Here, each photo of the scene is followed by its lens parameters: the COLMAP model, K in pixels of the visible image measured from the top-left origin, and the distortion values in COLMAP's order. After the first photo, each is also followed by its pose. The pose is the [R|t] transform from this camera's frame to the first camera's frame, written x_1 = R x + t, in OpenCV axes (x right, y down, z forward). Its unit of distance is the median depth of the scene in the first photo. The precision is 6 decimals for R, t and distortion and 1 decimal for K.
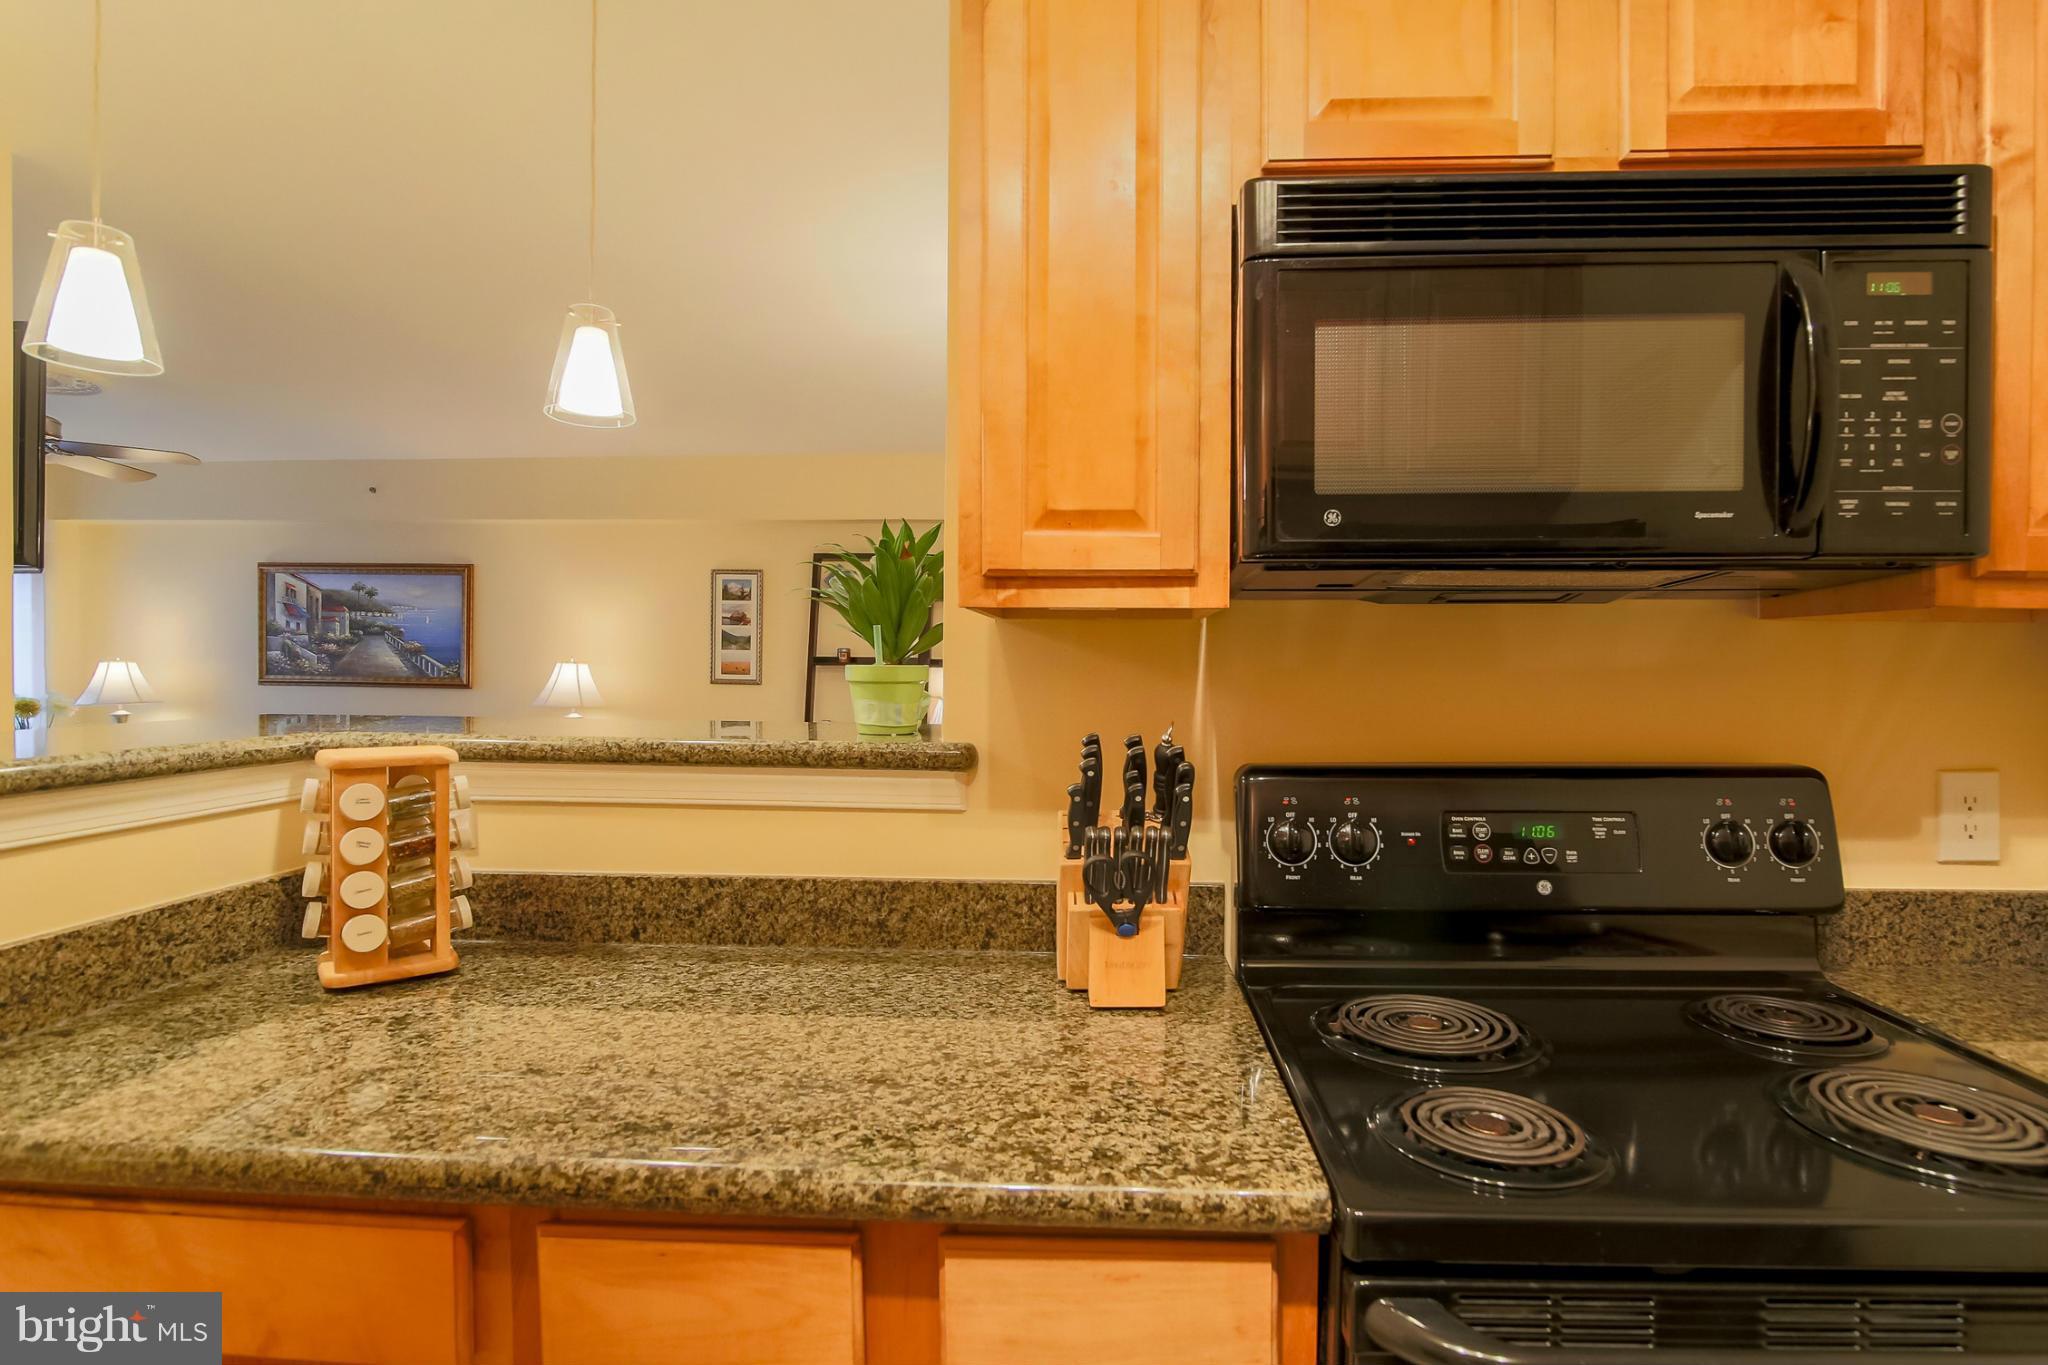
lens RADIAL K [[995.5, 0, 1034.4], [0, 995.5, 682.9], [0, 0, 1]] dist [-0.019800, 0.000385]
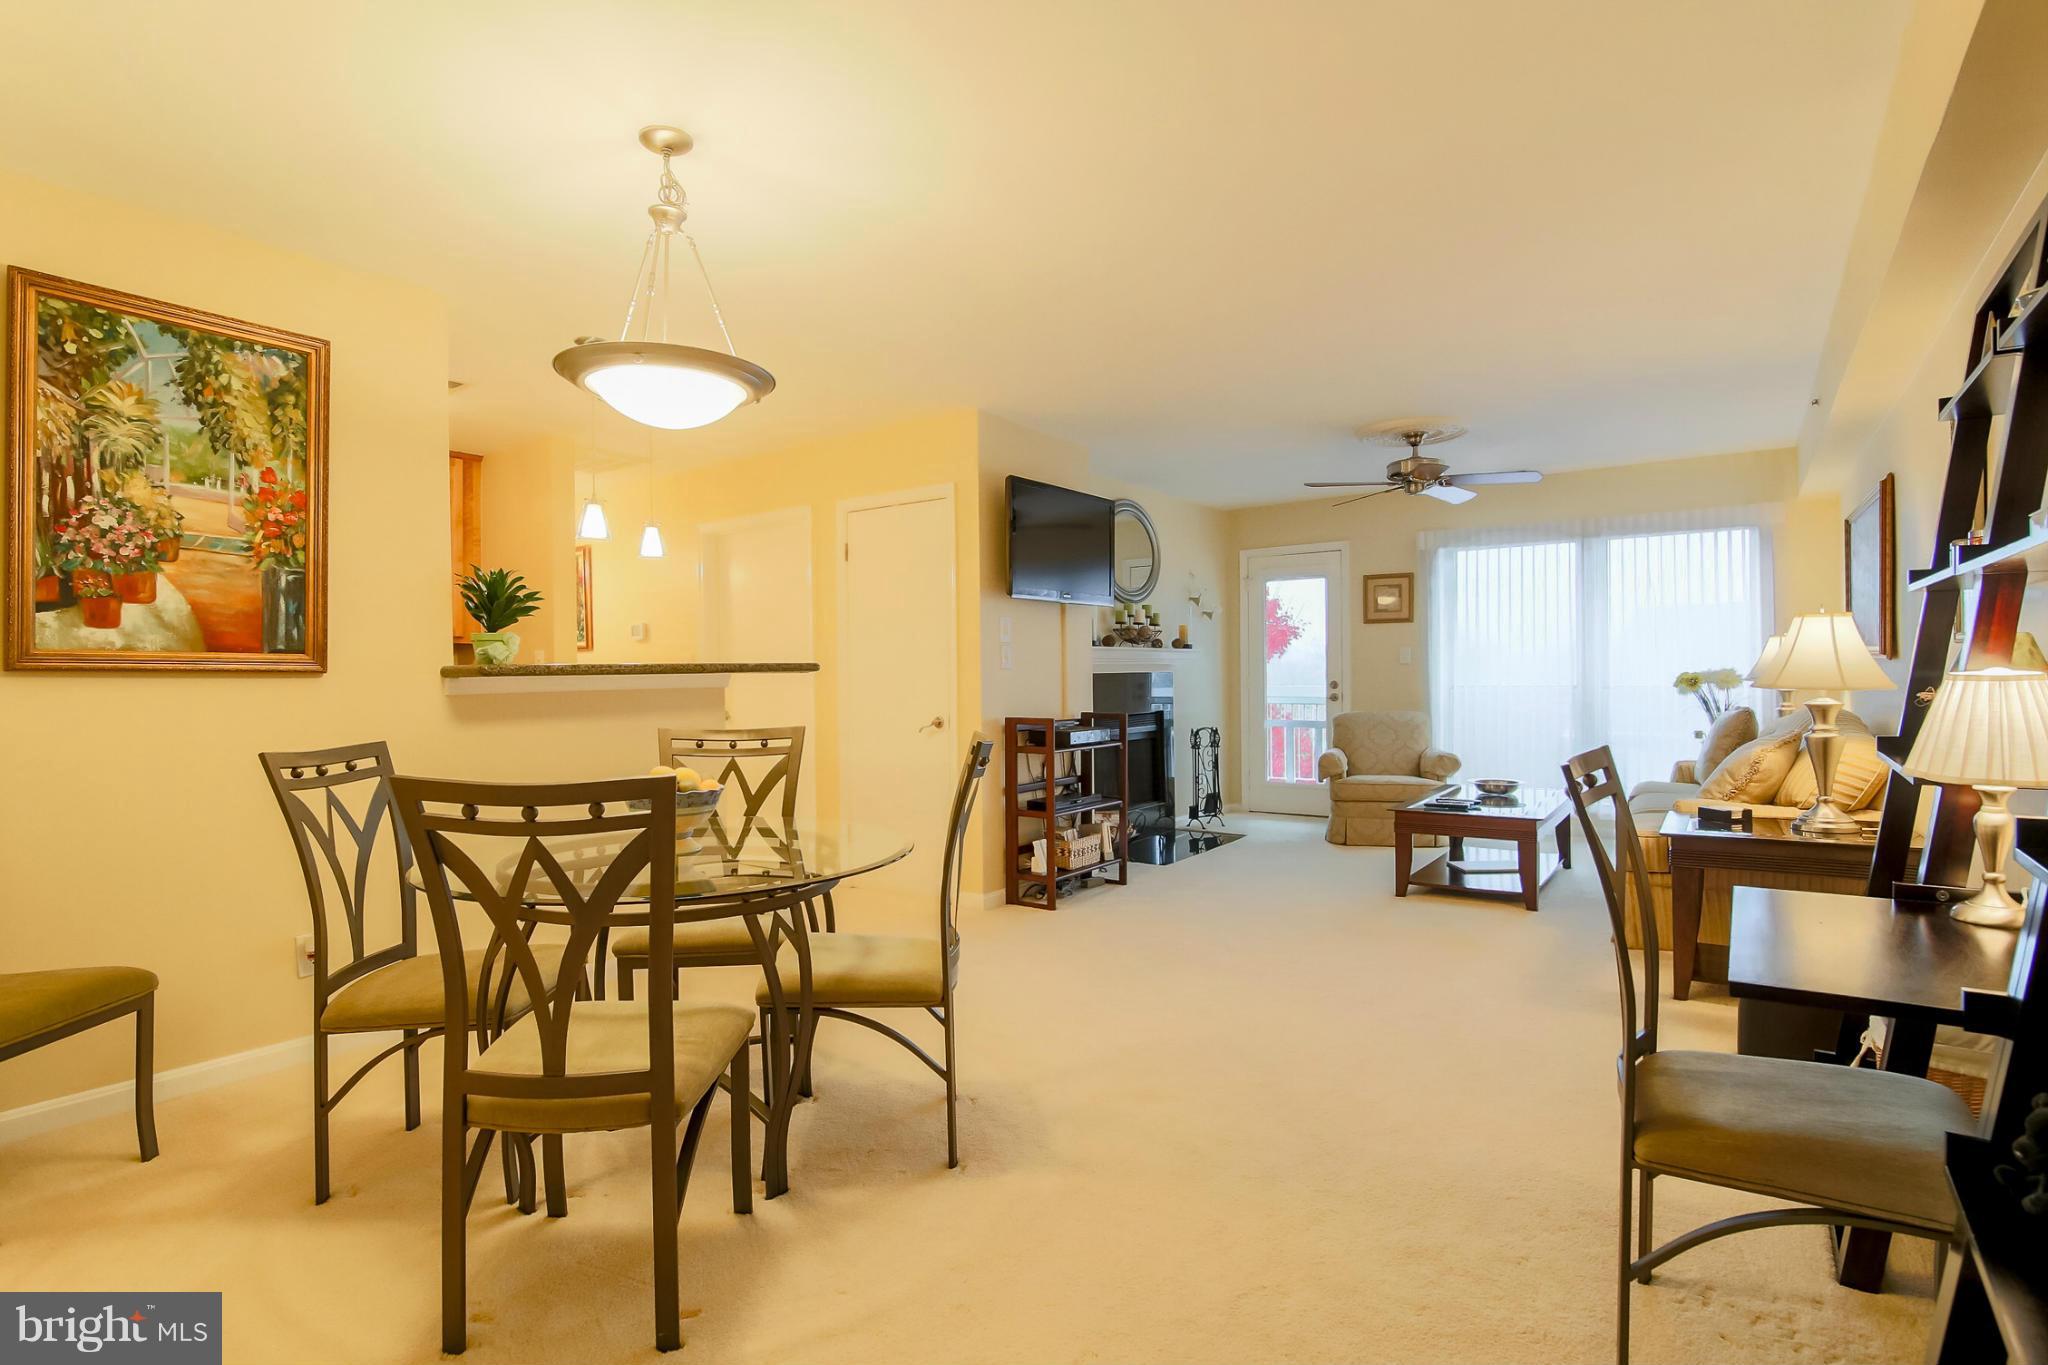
lens RADIAL K [[995.5, 0, 1034.4], [0, 995.5, 682.9], [0, 0, 1]] dist [-0.019800, 0.000385]
pose [[-0.531921, 0.008749, -0.846749, 1.234396], [-0.004863, 0.999899, 0.013386, 0.062535], [0.846780, 0.011238, -0.531824, 3.606591]]
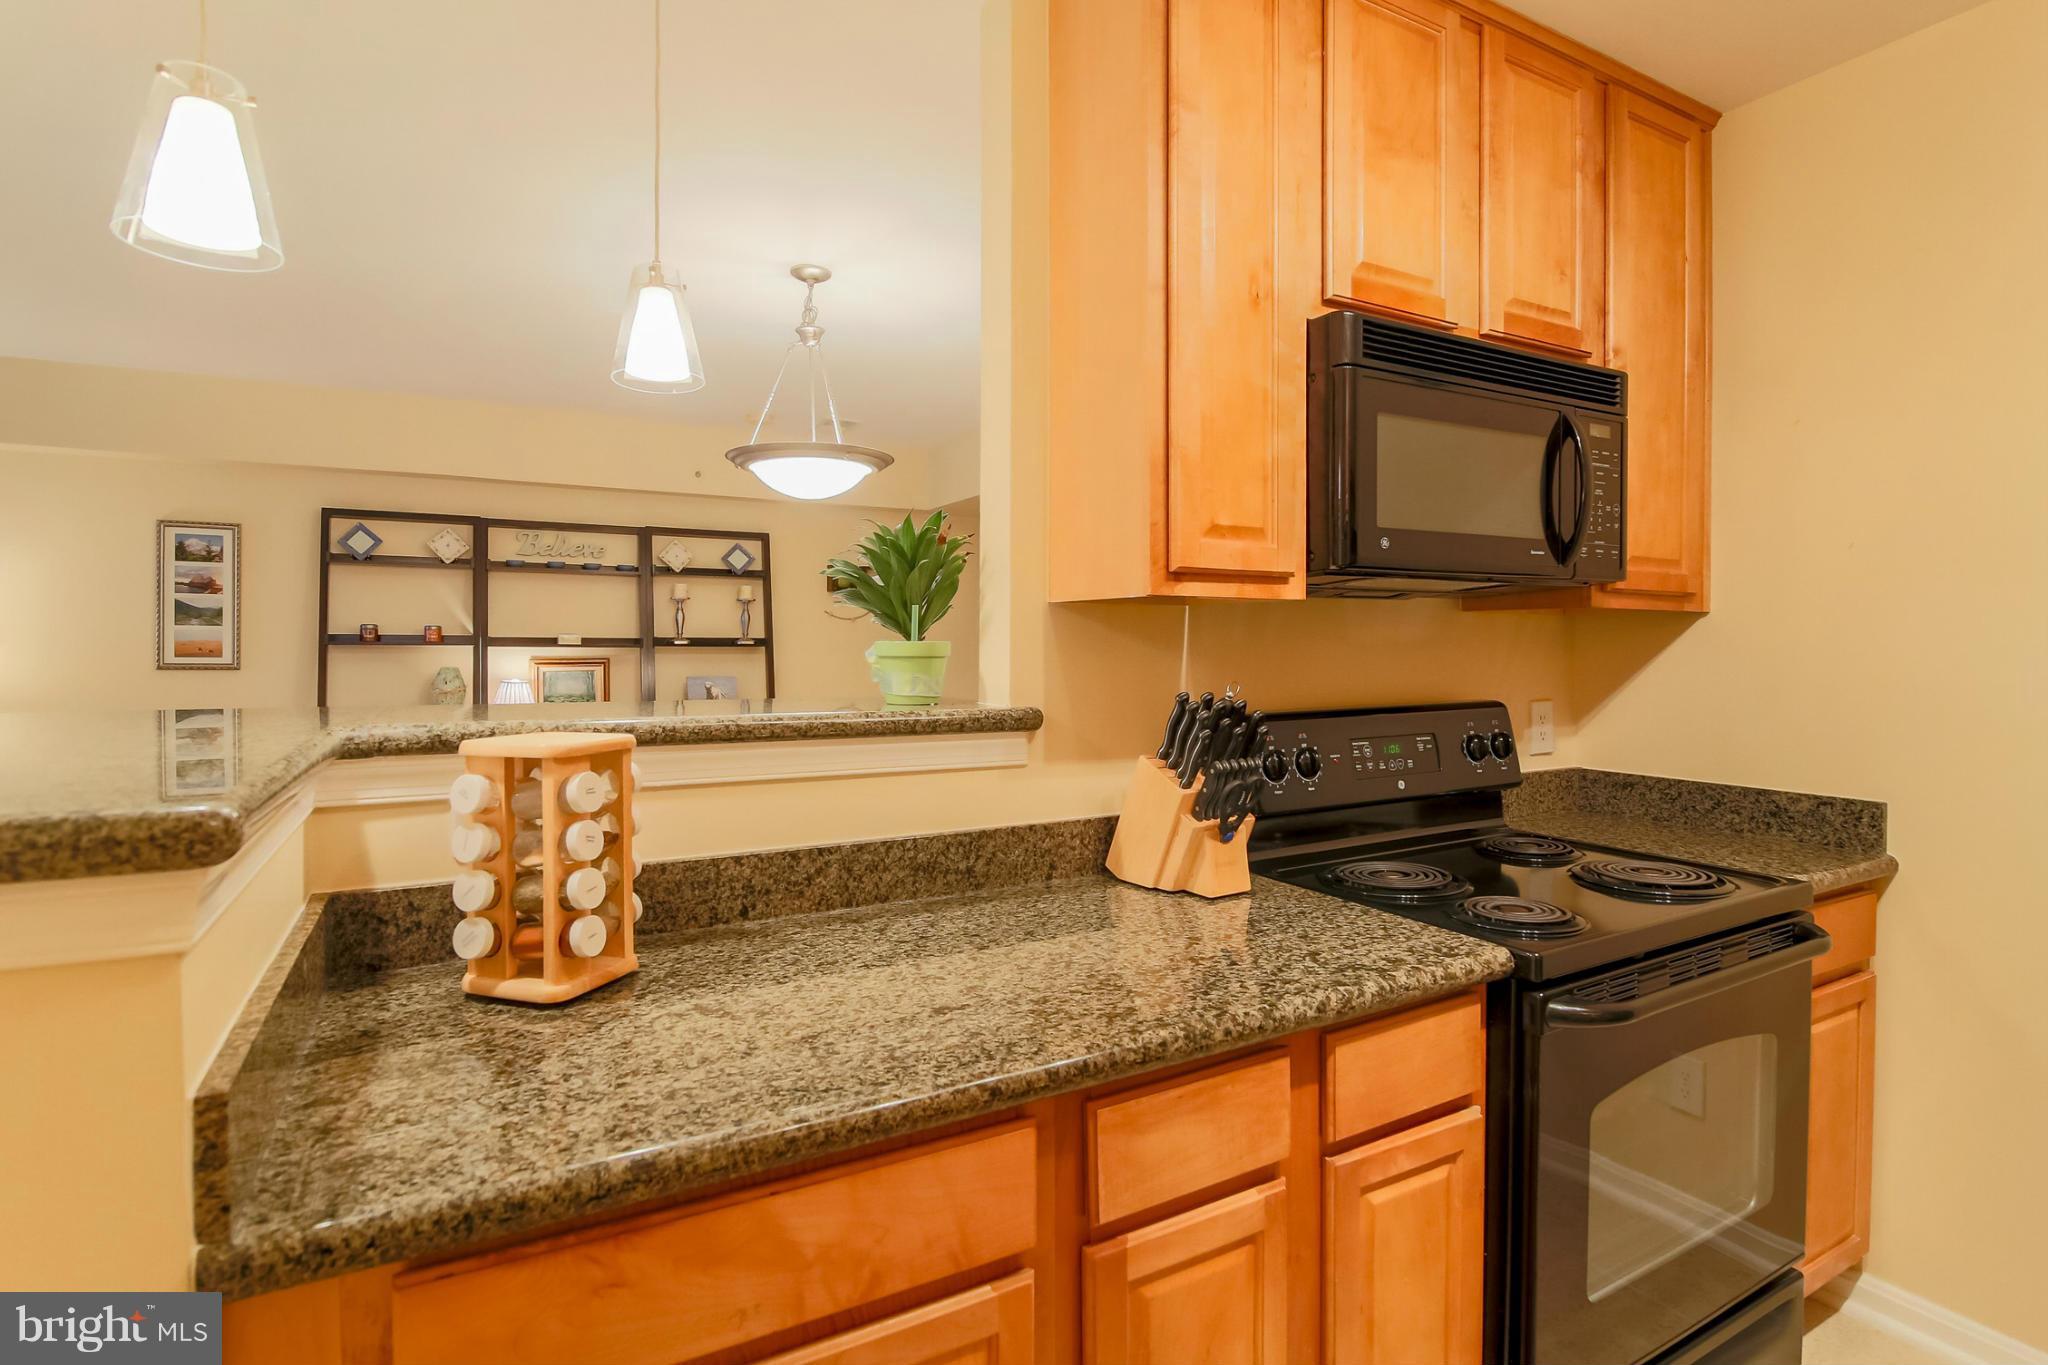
lens RADIAL K [[1007.2, 0, 1020.8], [0, 1007.2, 661.0], [0, 0, 1]] dist [-0.018088, 0.000749]
pose [[0.843233, -0.013164, 0.537387, -0.722130], [0.013278, 0.999905, 0.003658, 0.000966], [-0.537384, 0.004051, 0.843328, 0.000926]]
